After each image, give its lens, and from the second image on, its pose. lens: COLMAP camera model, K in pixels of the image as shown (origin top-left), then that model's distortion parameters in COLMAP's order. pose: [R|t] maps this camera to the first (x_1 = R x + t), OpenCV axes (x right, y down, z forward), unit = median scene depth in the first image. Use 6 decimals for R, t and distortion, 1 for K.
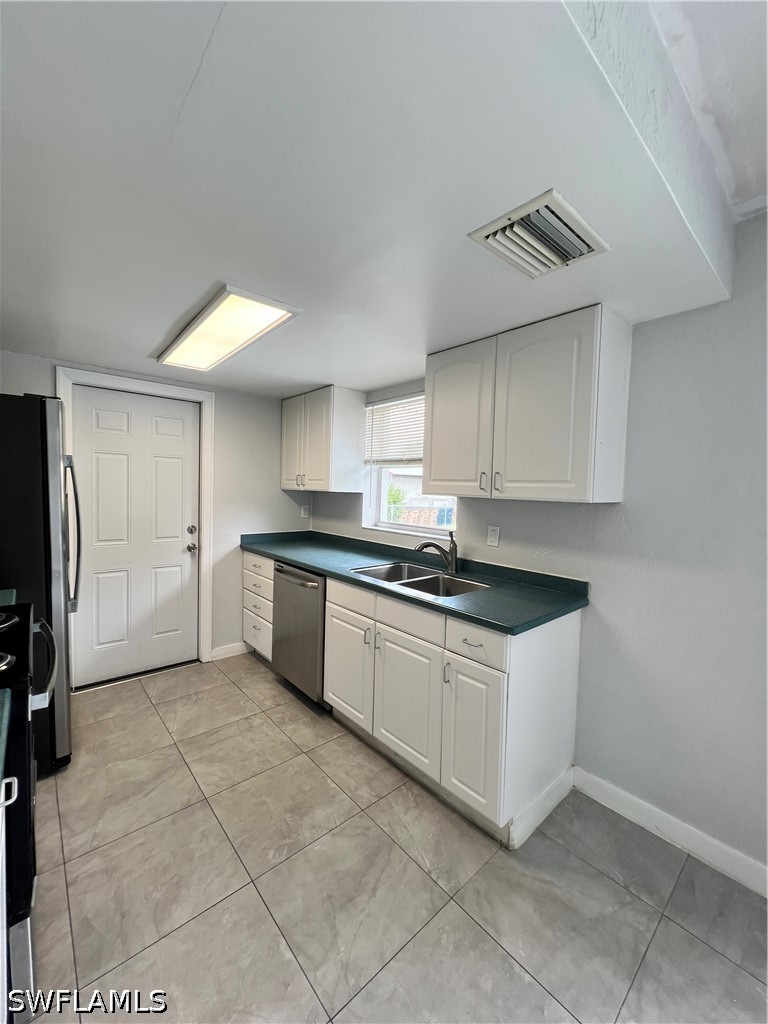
lens RADIAL K [[411.0, 0, 386.1], [0, 411.0, 506.3], [0, 0, 1]] dist [-0.000248, 0.000086]
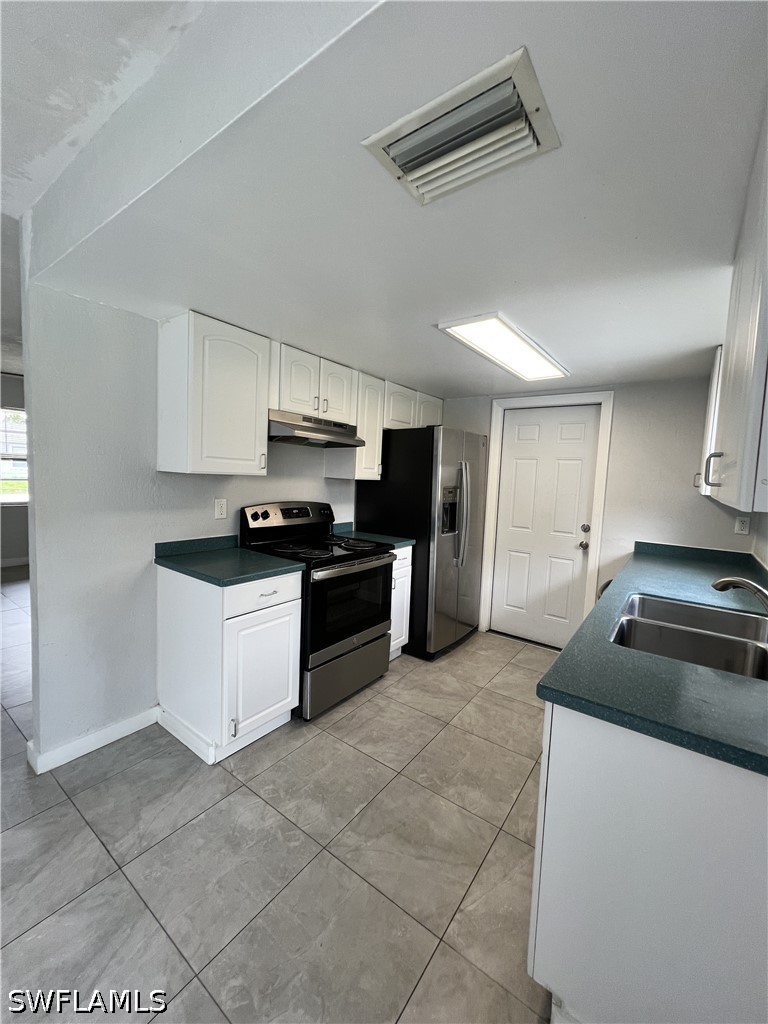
lens RADIAL K [[409.0, 0, 385.8], [0, 409.0, 506.2], [0, 0, 1]] dist [-0.000496, -0.000052]
pose [[0.213622, 0.057025, -0.975251, 0.622103], [-0.079153, 0.996023, 0.040902, -0.001043], [0.973704, 0.068457, 0.217286, 0.416862]]
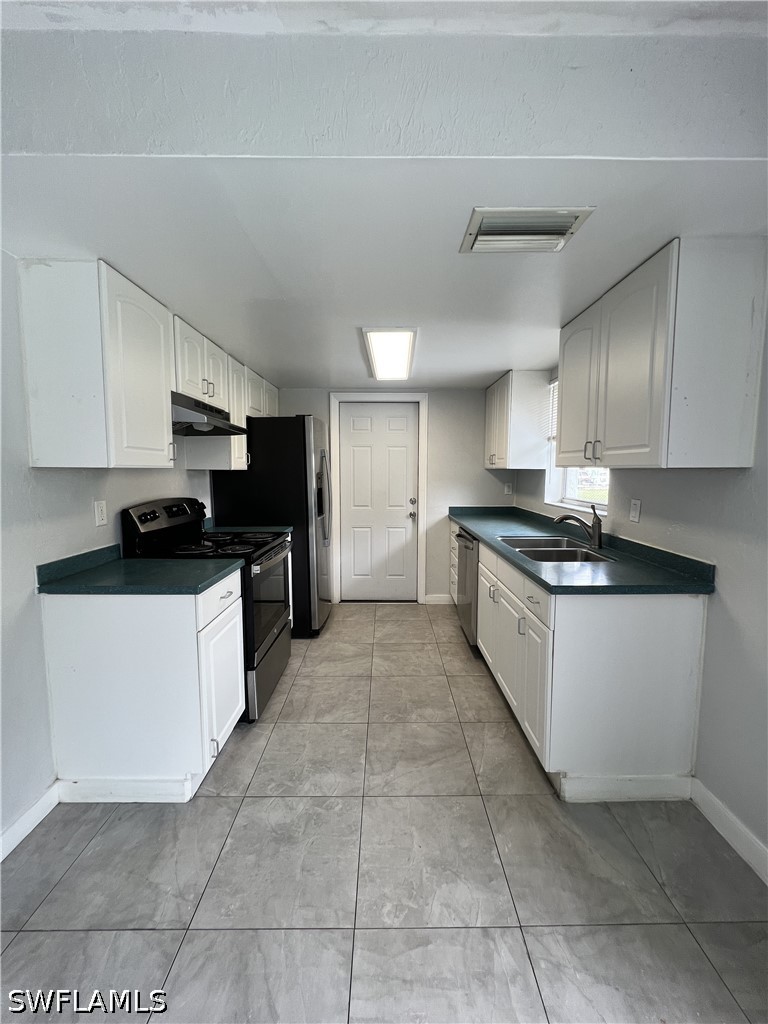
lens RADIAL K [[411.0, 0, 386.1], [0, 411.0, 506.3], [0, 0, 1]] dist [-0.000248, 0.000086]
pose [[0.751153, 0.032241, -0.659340, 0.479573], [-0.008602, 0.999200, 0.039061, 0.034265], [0.660072, -0.023669, 0.750830, -0.054348]]
